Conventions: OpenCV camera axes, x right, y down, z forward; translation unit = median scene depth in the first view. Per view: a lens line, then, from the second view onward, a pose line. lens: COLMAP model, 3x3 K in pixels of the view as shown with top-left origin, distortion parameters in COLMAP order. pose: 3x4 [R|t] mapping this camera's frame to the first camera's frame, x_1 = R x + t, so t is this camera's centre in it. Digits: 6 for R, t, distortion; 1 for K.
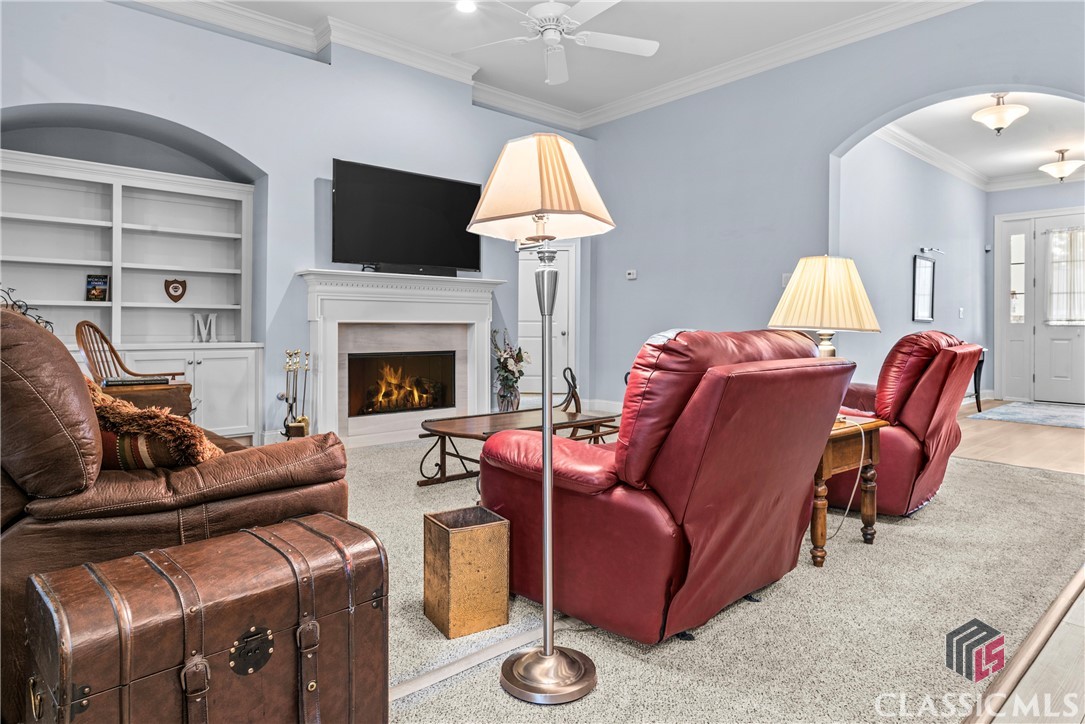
lens RADIAL K [[636.9, 0, 544.6], [0, 636.9, 335.0], [0, 0, 1]] dist [-0.007565, 0.000869]
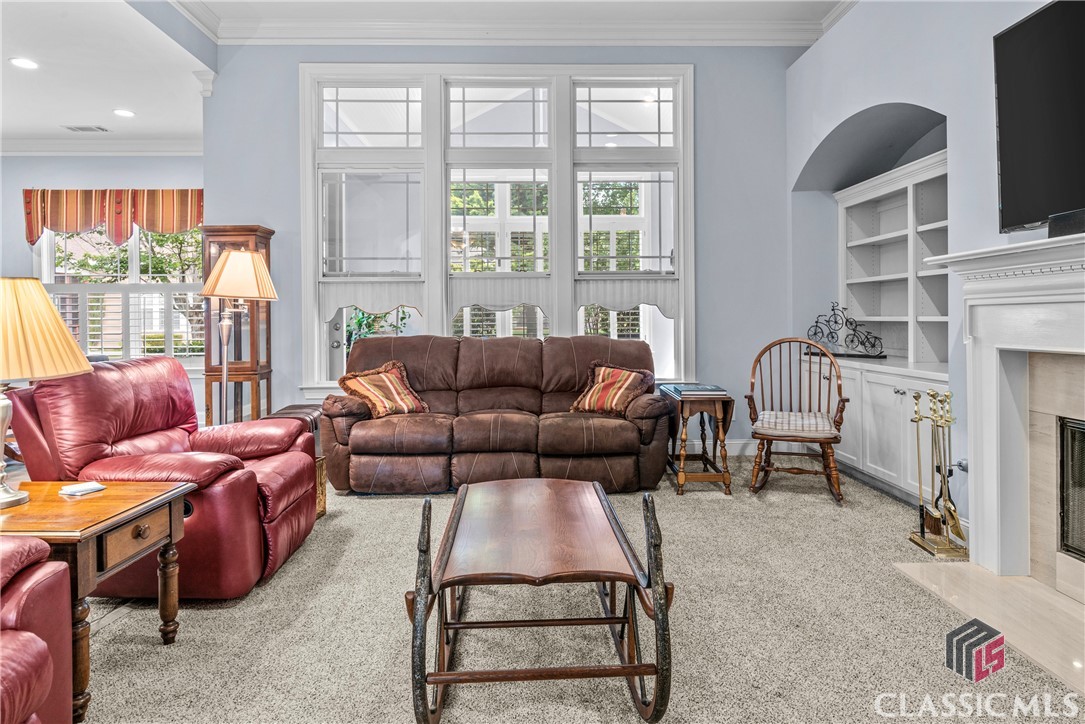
lens RADIAL K [[636.9, 0, 550.3], [0, 636.9, 318.4], [0, 0, 1]] dist [-0.007565, 0.000869]
pose [[-0.634032, 0.000043, -0.773307, 0.310307], [-0.005162, 0.999977, 0.004288, -0.045342], [0.773290, 0.006711, -0.634017, 1.060381]]
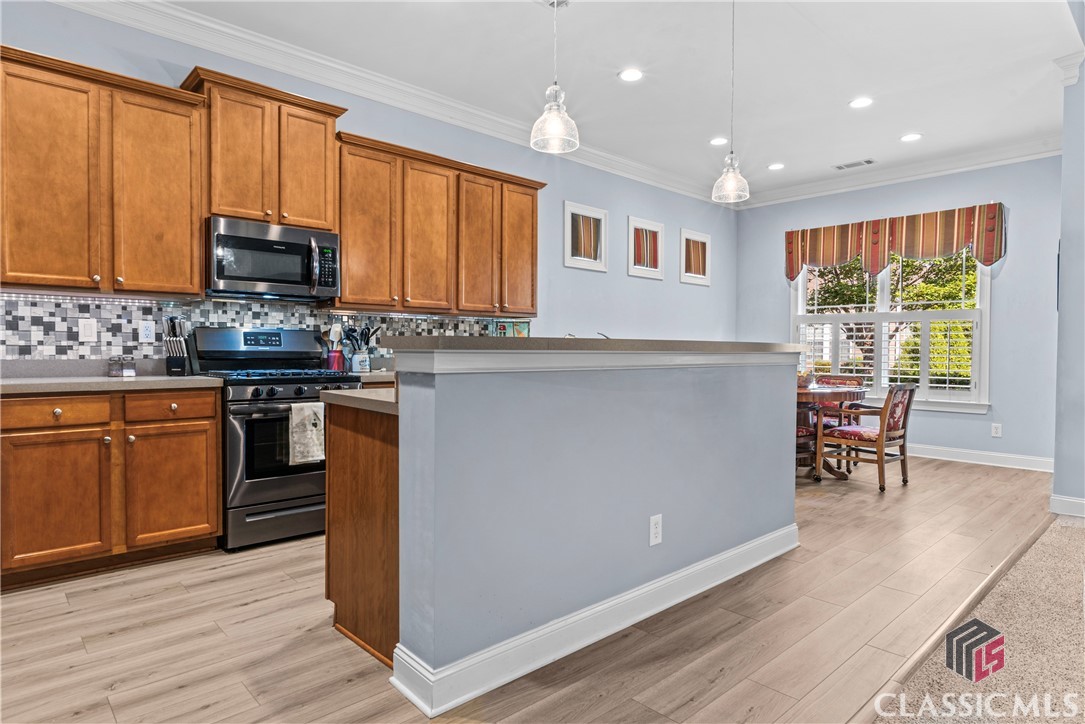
lens RADIAL K [[616.0, 0, 535.1], [0, 616.0, 364.1], [0, 0, 1]] dist [-0.005673, 0.000167]
pose [[-0.999573, -0.014967, -0.025083, 0.599558], [-0.015827, 0.999281, 0.034450, -0.032803], [0.024550, 0.034832, -0.999092, 0.823534]]
